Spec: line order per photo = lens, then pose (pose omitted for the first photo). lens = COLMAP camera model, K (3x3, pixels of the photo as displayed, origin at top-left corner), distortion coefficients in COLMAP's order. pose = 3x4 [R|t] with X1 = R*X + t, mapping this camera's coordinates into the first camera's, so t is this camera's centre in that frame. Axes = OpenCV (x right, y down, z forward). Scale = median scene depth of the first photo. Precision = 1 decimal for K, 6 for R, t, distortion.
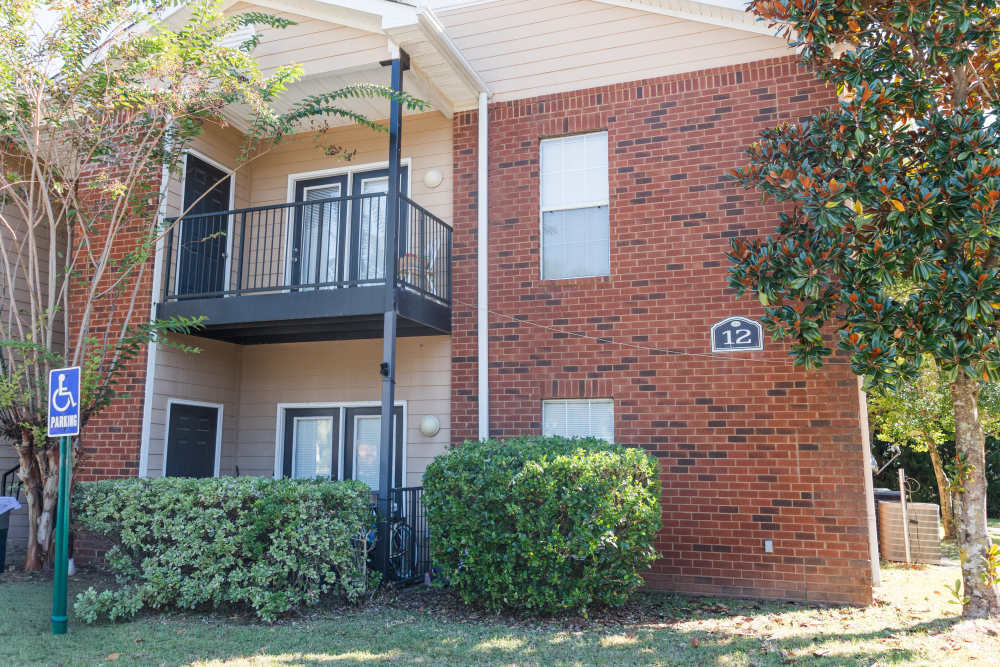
lens RADIAL K [[845.7, 0, 500.1], [0, 845.7, 320.9], [0, 0, 1]] dist [0.002270, -0.002412]
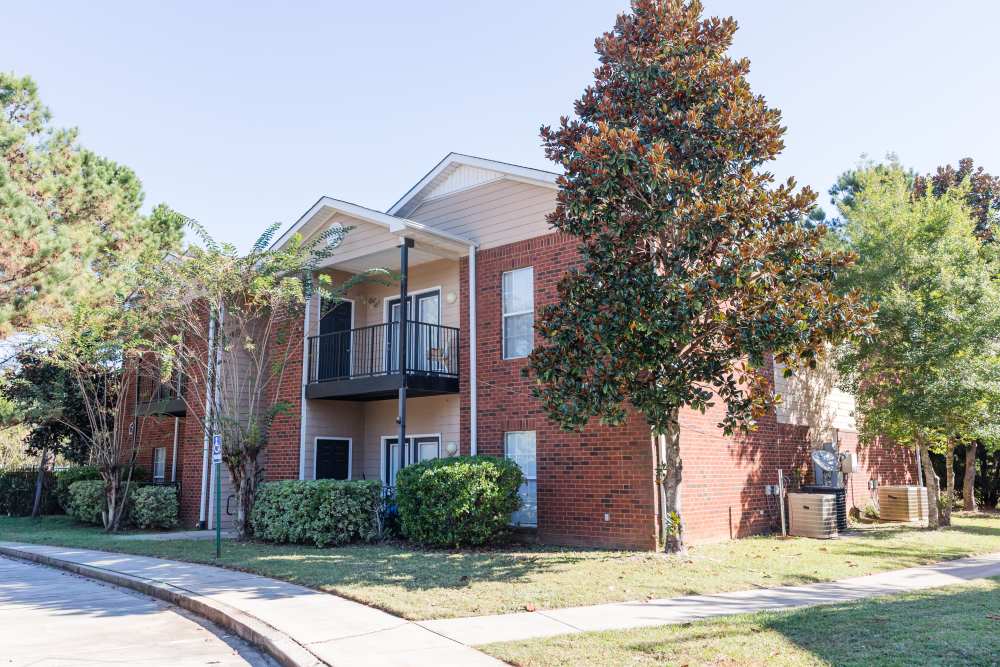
lens RADIAL K [[845.7, 0, 500.1], [0, 845.7, 320.9], [0, 0, 1]] dist [0.002270, -0.002412]
pose [[0.934055, -0.075837, -0.348985, 0.653164], [0.074016, 0.997084, -0.018572, -0.096373], [0.349376, -0.008483, 0.936944, -0.578769]]
